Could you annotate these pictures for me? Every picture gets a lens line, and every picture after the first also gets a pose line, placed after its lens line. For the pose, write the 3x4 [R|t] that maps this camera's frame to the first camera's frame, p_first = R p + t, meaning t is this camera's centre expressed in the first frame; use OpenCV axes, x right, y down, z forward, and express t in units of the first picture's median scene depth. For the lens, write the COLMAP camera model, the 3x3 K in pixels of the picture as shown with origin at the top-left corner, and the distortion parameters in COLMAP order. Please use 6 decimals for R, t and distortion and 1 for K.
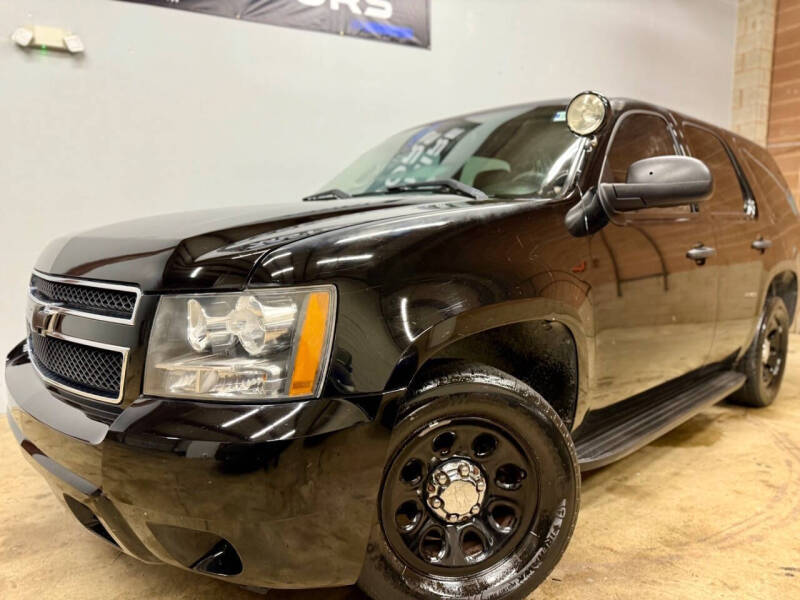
lens RADIAL K [[655.0, 0, 395.1], [0, 655.0, 299.4], [0, 0, 1]] dist [-0.001430, -0.000732]
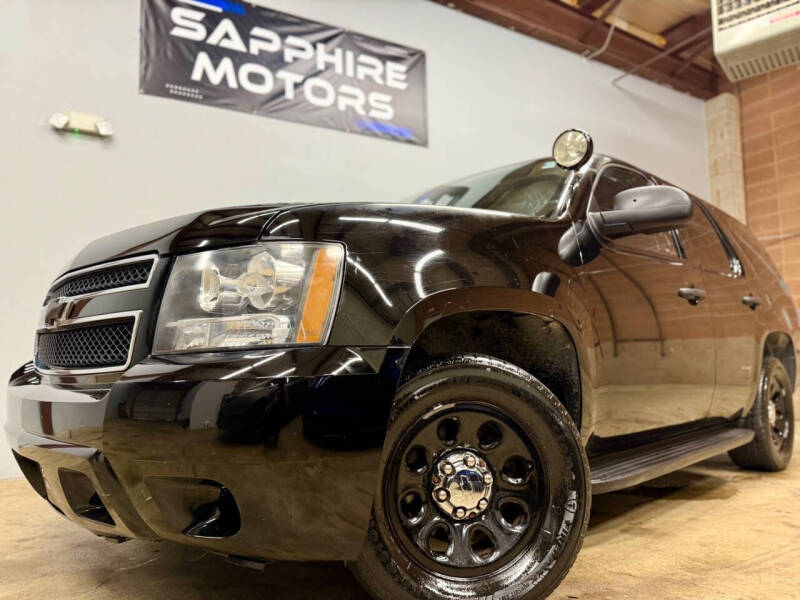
lens RADIAL K [[661.1, 0, 400.0], [0, 661.1, 300.0], [0, 0, 1]] dist [0.003496, -0.001988]
pose [[0.999966, -0.004216, 0.007093, -0.004036], [0.005832, 0.969213, -0.246154, 0.223066], [-0.005837, 0.246187, 0.969205, -0.013327]]
